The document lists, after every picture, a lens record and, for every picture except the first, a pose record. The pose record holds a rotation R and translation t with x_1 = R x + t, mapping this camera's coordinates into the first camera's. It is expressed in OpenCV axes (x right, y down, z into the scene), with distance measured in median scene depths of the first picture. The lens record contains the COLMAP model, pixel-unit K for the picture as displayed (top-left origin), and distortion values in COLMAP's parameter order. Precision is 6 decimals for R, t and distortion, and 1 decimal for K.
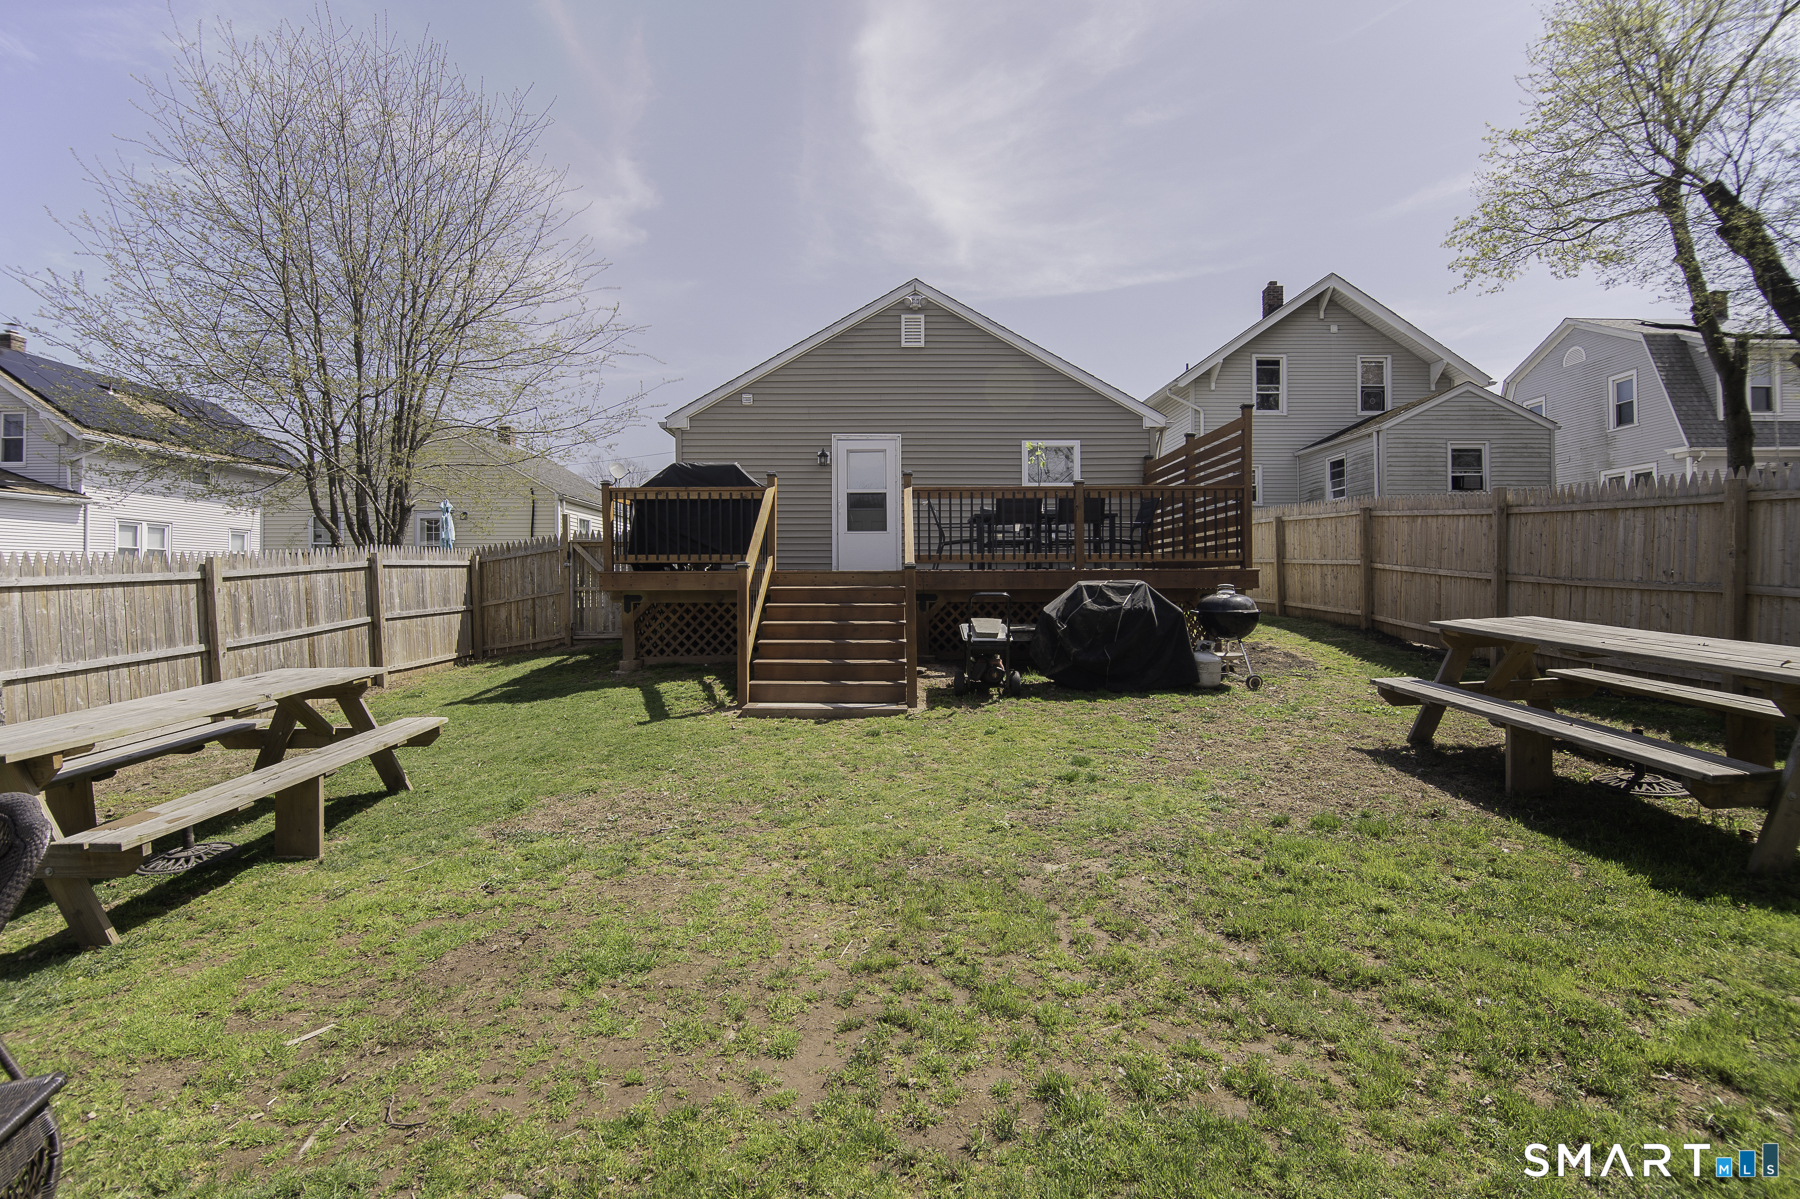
lens RADIAL K [[814.1, 0, 894.1], [0, 814.1, 570.3], [0, 0, 1]] dist [-0.010771, -0.001981]
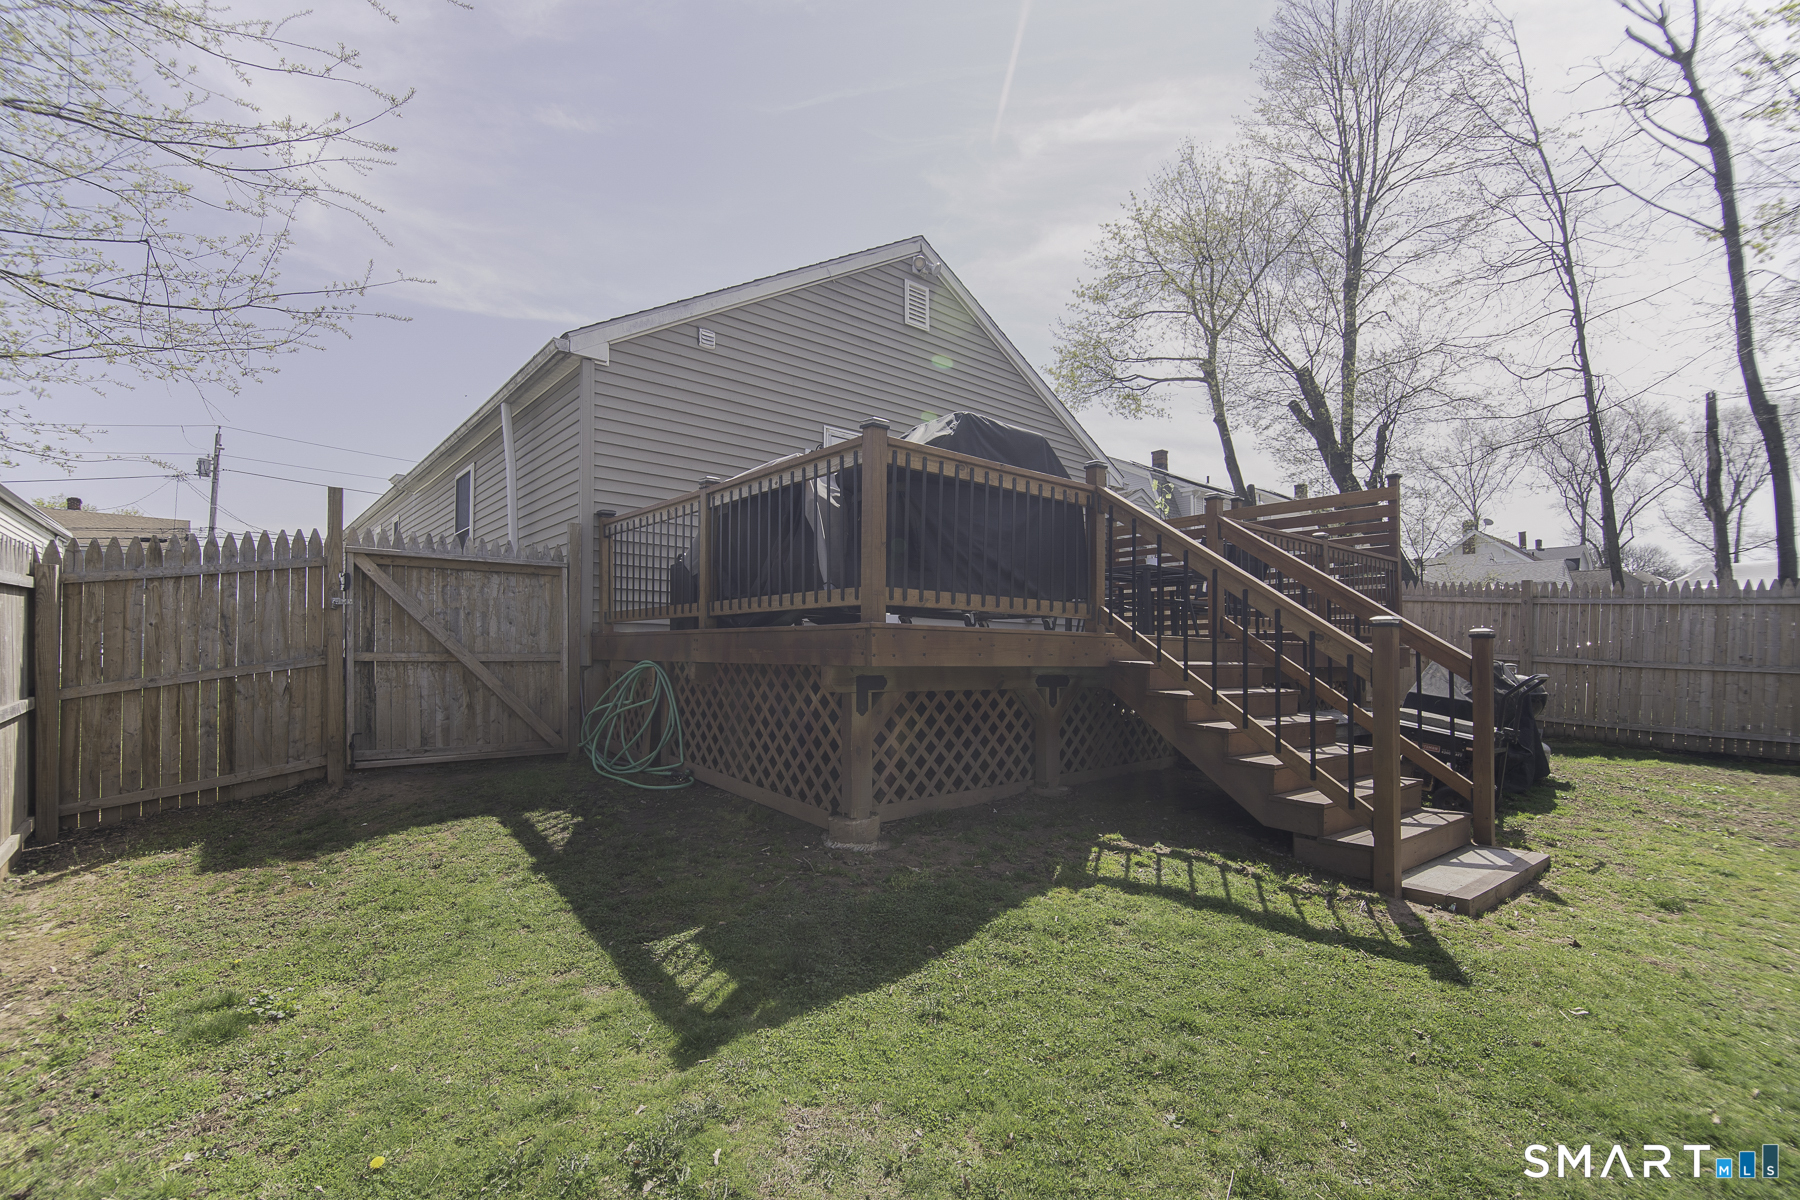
lens RADIAL K [[814.1, 0, 935.5], [0, 814.1, 621.6], [0, 0, 1]] dist [-0.010771, -0.001981]
pose [[0.769208, 0.039620, 0.637770, -0.435246], [-0.025543, 0.999185, -0.031265, 0.009493], [-0.638488, 0.007759, 0.769592, 0.456231]]
